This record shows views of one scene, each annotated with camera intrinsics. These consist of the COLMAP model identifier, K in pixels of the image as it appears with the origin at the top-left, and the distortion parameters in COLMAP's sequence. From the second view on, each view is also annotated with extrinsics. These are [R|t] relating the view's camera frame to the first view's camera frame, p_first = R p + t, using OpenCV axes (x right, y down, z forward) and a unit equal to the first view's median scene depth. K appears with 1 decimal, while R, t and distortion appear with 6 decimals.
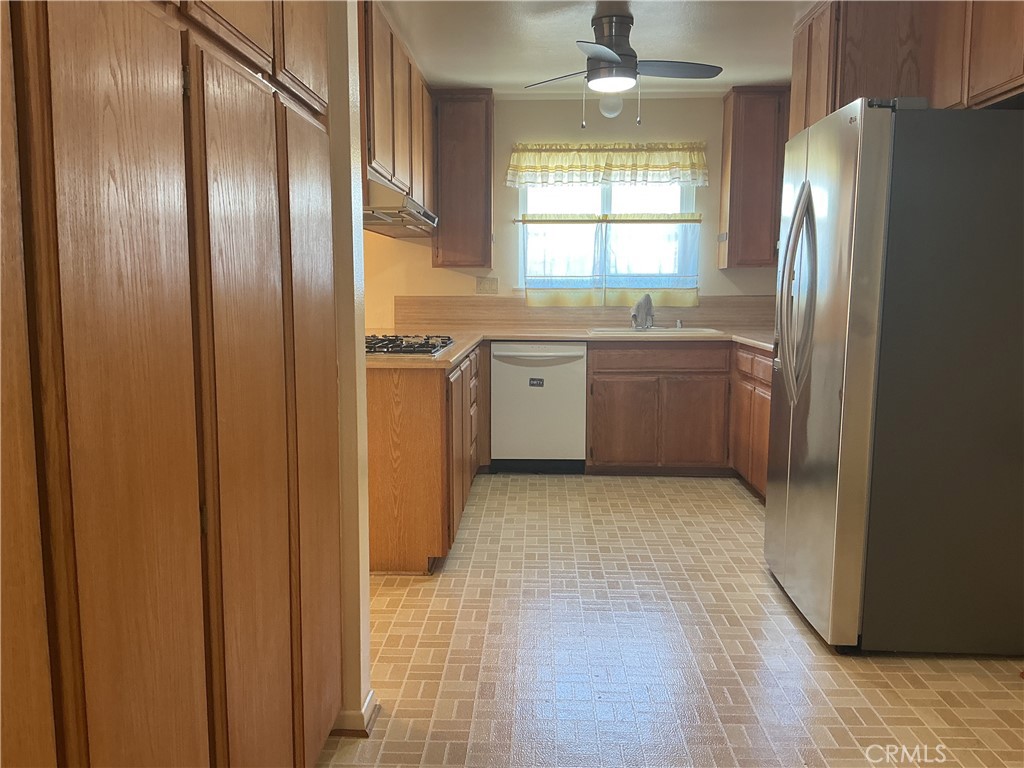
lens RADIAL K [[851.2, 0, 510.4], [0, 851.2, 388.9], [0, 0, 1]] dist [0.098307, -0.190796]
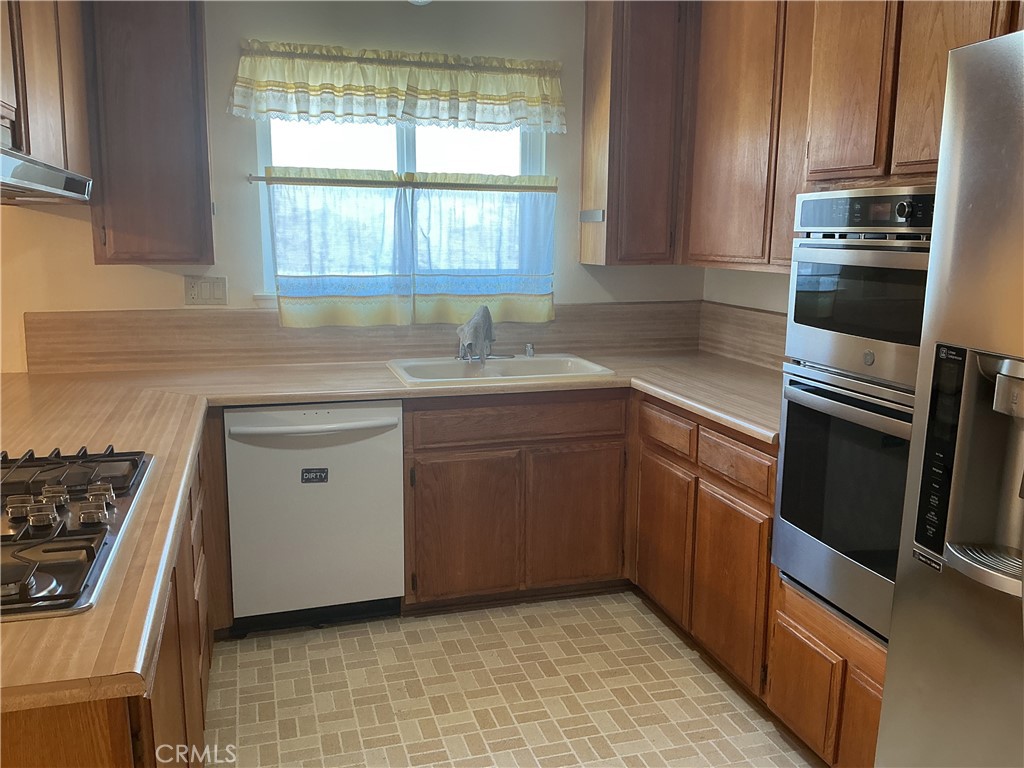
lens RADIAL K [[851.2, 0, 515.8], [0, 851.2, 386.3], [0, 0, 1]] dist [0.098307, -0.190796]
pose [[0.943993, -0.052249, 0.325803, -0.022992], [0.031697, 0.997176, 0.068076, -0.093363], [-0.328440, -0.053936, 0.942983, 0.400524]]
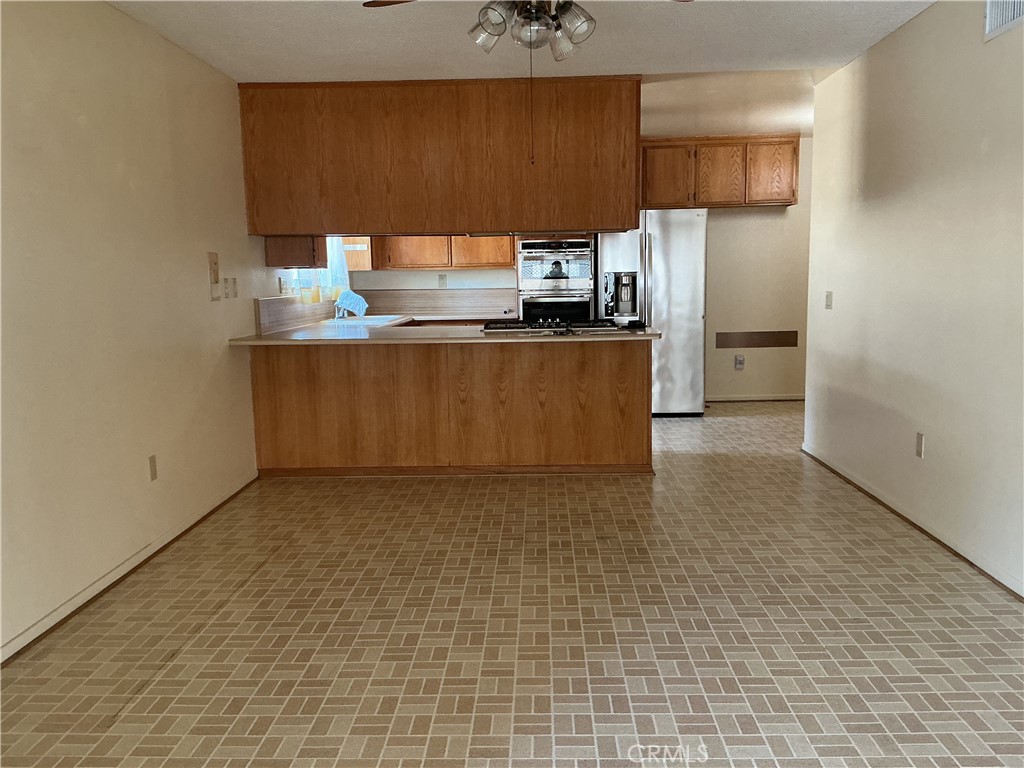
lens RADIAL K [[851.2, 0, 515.7], [0, 851.2, 385.6], [0, 0, 1]] dist [0.098307, -0.190796]
pose [[0.001868, -0.127959, 0.991778, -1.106659], [0.137620, 0.982376, 0.126486, -0.097741], [-0.990483, 0.136253, 0.019445, 0.744613]]
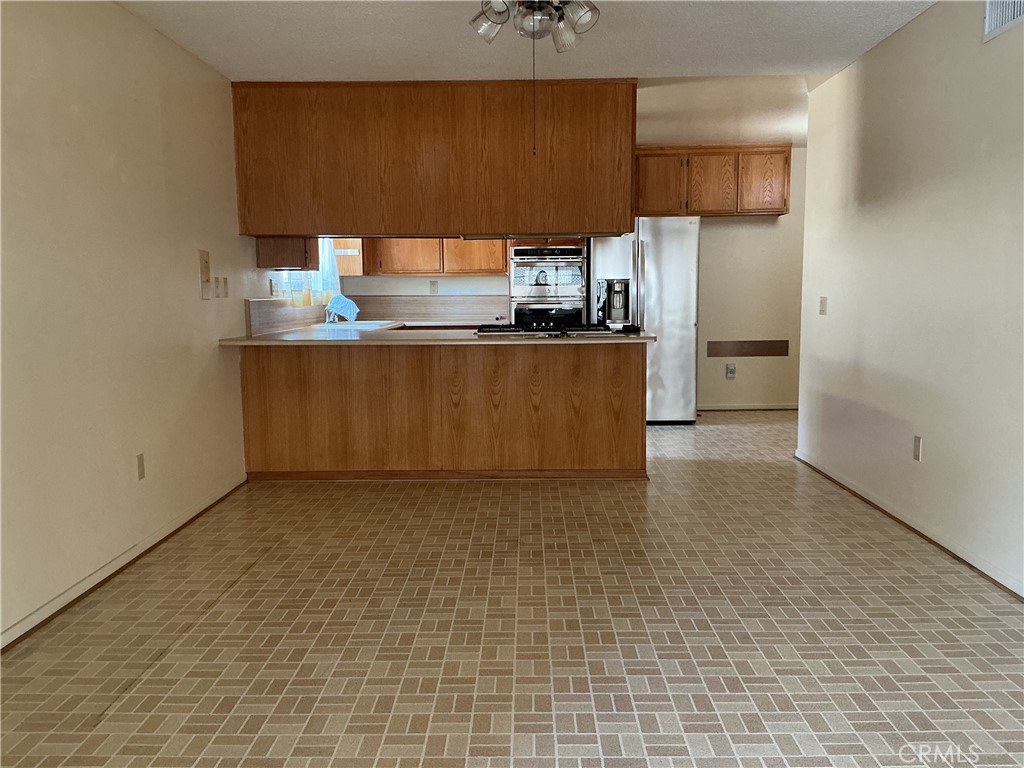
lens RADIAL K [[851.2, 0, 515.9], [0, 851.2, 384.7], [0, 0, 1]] dist [0.098307, -0.190796]
pose [[-0.013311, -0.110386, 0.993800, -1.099785], [0.129247, 0.985360, 0.111180, -0.086311], [-0.991523, 0.129926, 0.001151, 0.753805]]
